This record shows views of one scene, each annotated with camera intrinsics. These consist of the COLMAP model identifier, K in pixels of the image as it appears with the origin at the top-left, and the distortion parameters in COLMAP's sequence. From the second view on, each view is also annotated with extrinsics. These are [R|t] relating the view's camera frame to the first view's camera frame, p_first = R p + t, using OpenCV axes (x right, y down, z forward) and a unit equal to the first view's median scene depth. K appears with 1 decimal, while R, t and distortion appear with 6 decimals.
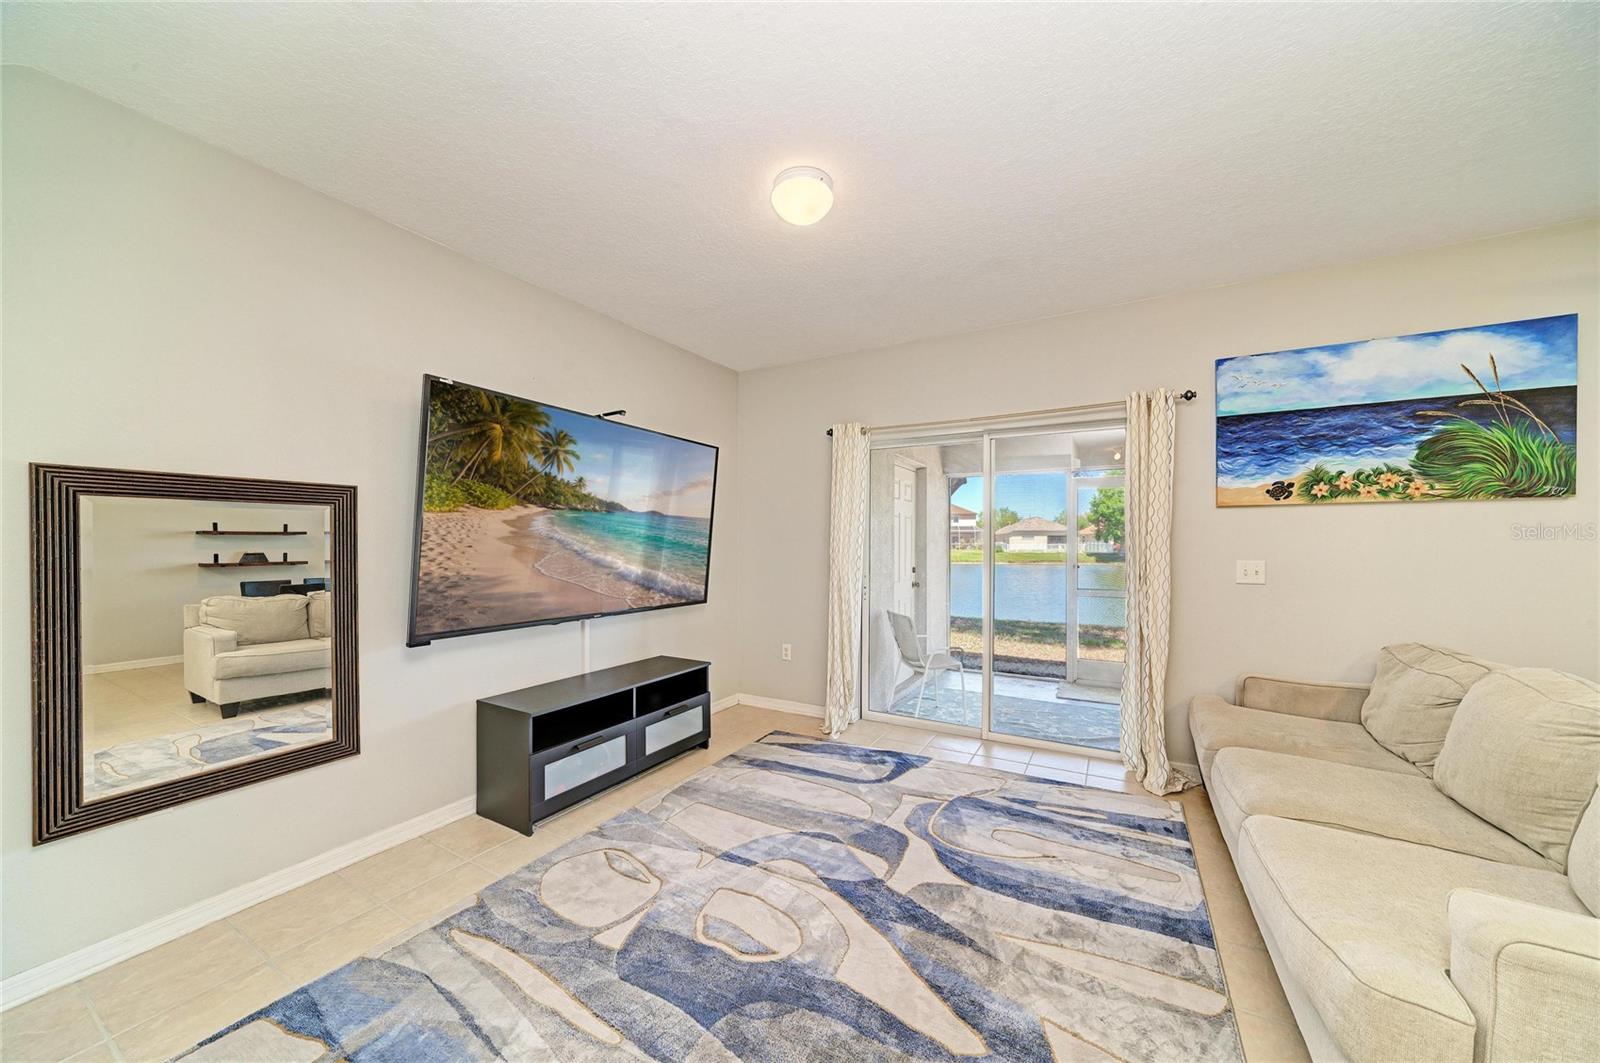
lens RADIAL K [[547.0, 0, 806.6], [0, 547.0, 534.3], [0, 0, 1]] dist [-0.005873, 0.000108]
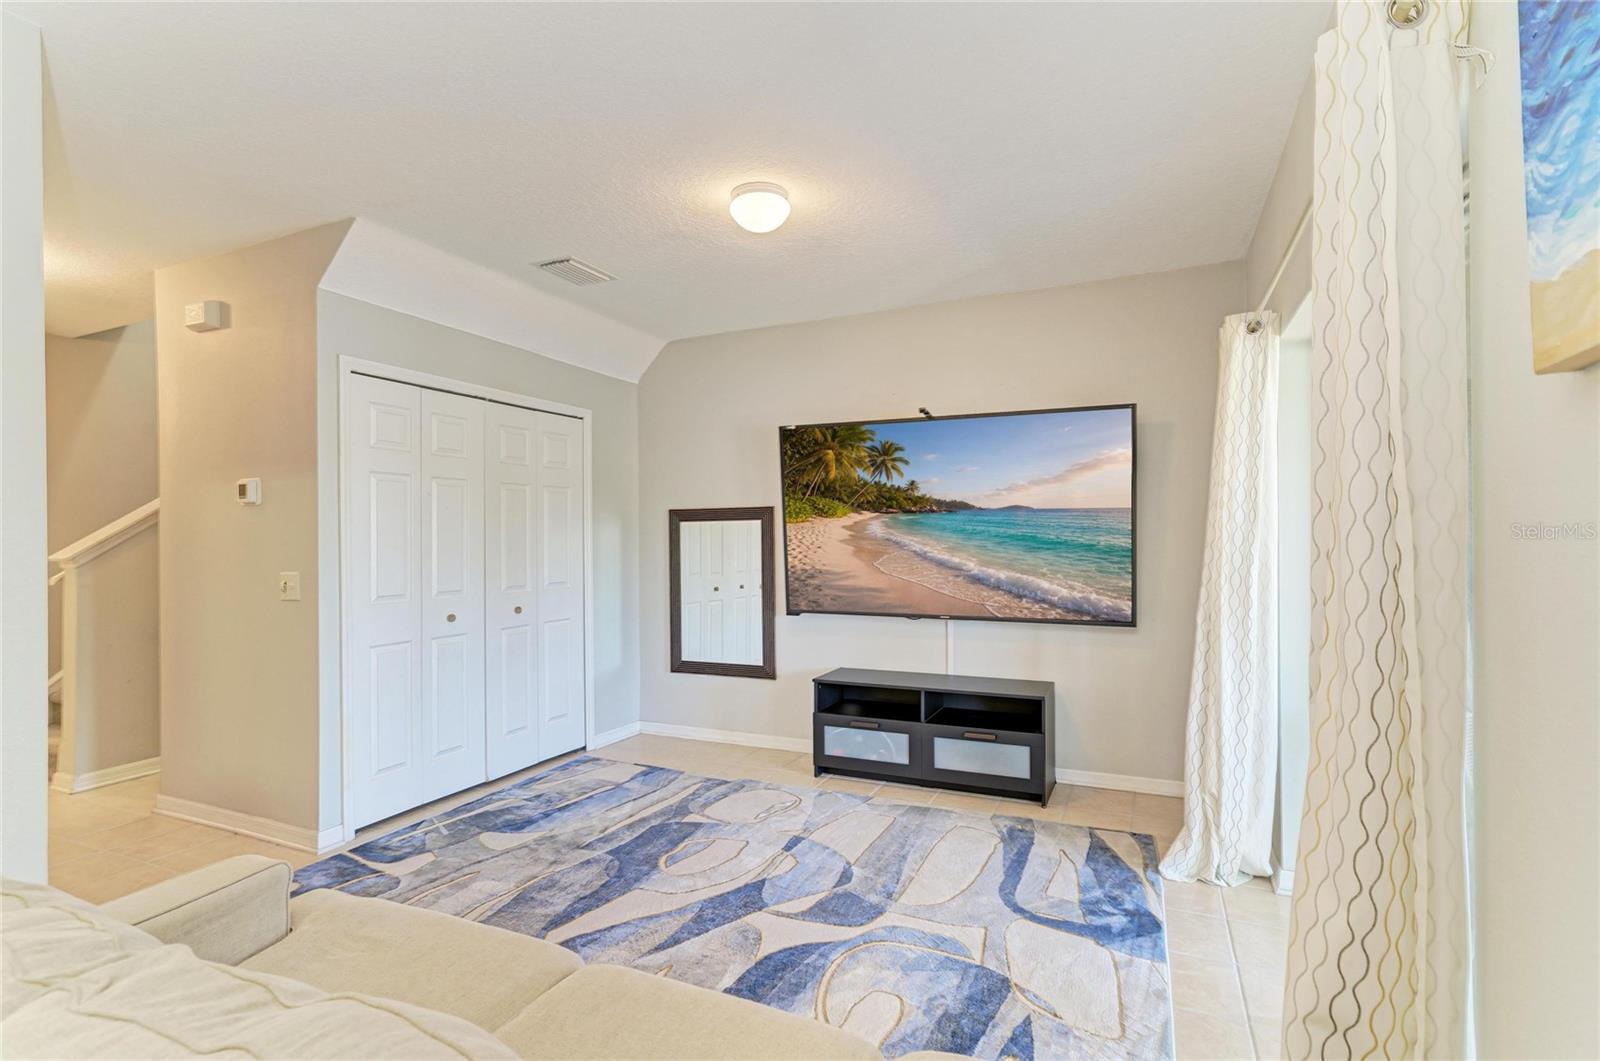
lens RADIAL K [[745.7, 0, 825.0], [0, 745.7, 543.4], [0, 0, 1]] dist [-0.012181, 0.000158]
pose [[0.114628, -0.002846, -0.993404, 1.082219], [0.022425, 0.999748, -0.000277, 0.012751], [0.993155, -0.022246, 0.114663, 0.748588]]
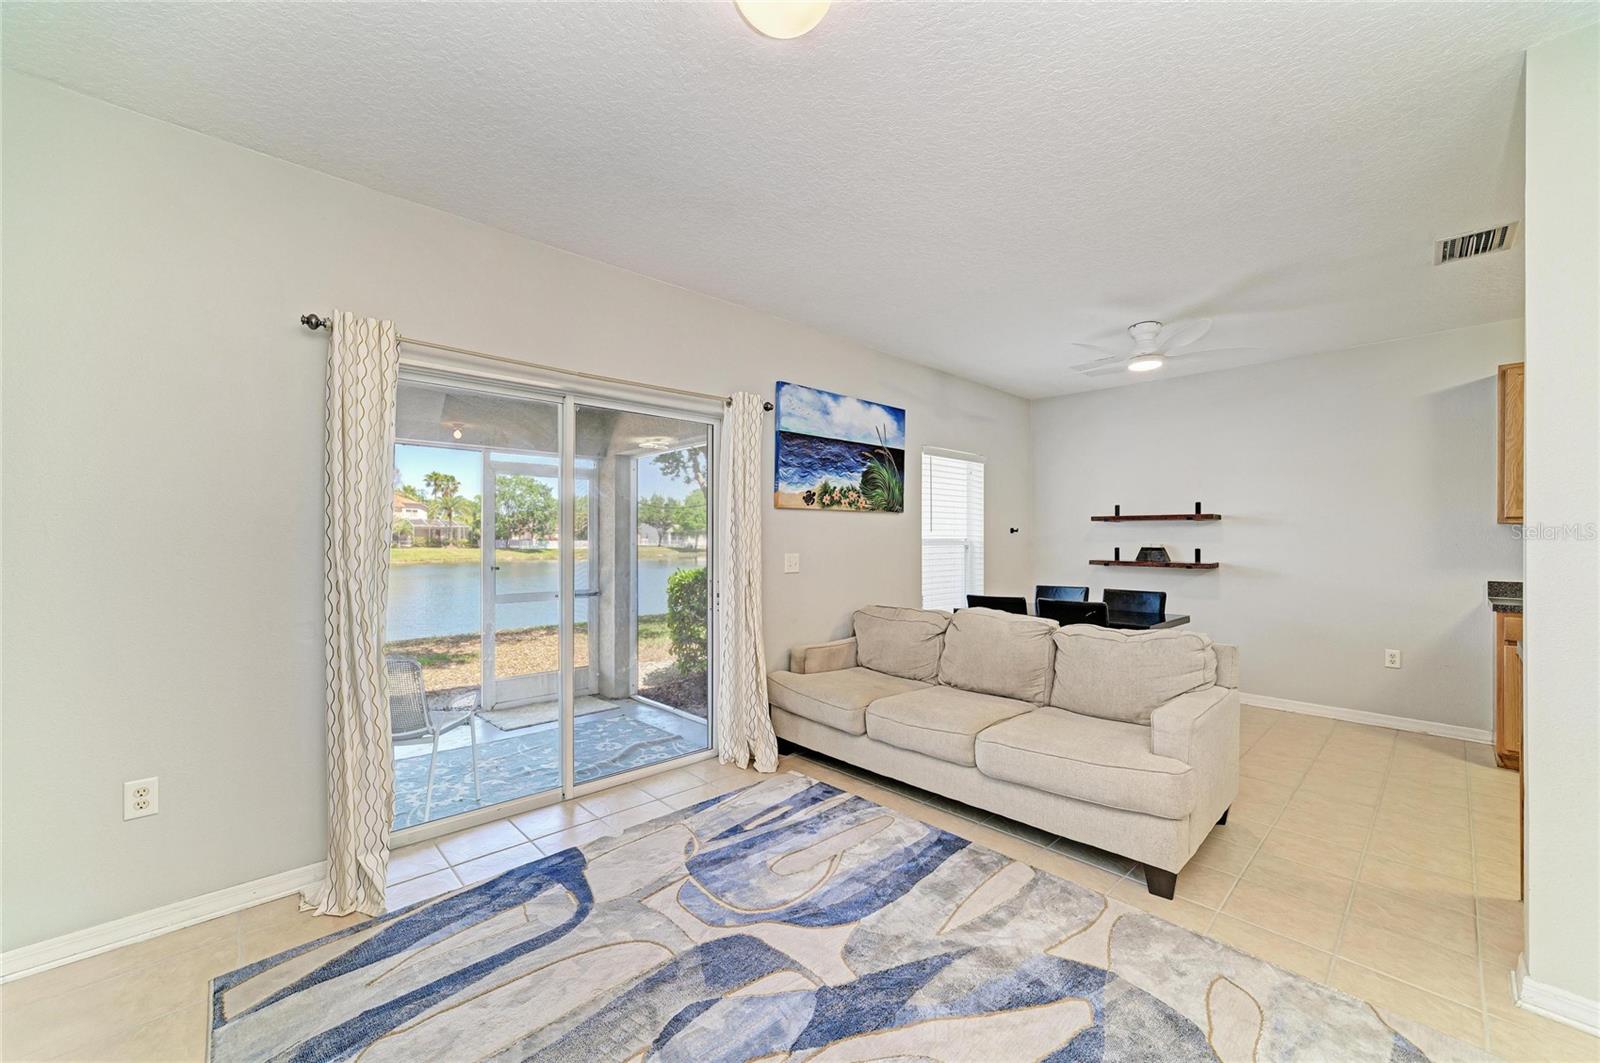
lens RADIAL K [[620.4, 0, 793.3], [0, 620.4, 537.1], [0, 0, 1]] dist [-0.001015, -0.000030]
pose [[0.316428, 0.001624, 0.948615, -0.531197], [-0.014168, 0.999895, 0.003014, 0.007770], [-0.948511, -0.014394, 0.316418, 0.598297]]
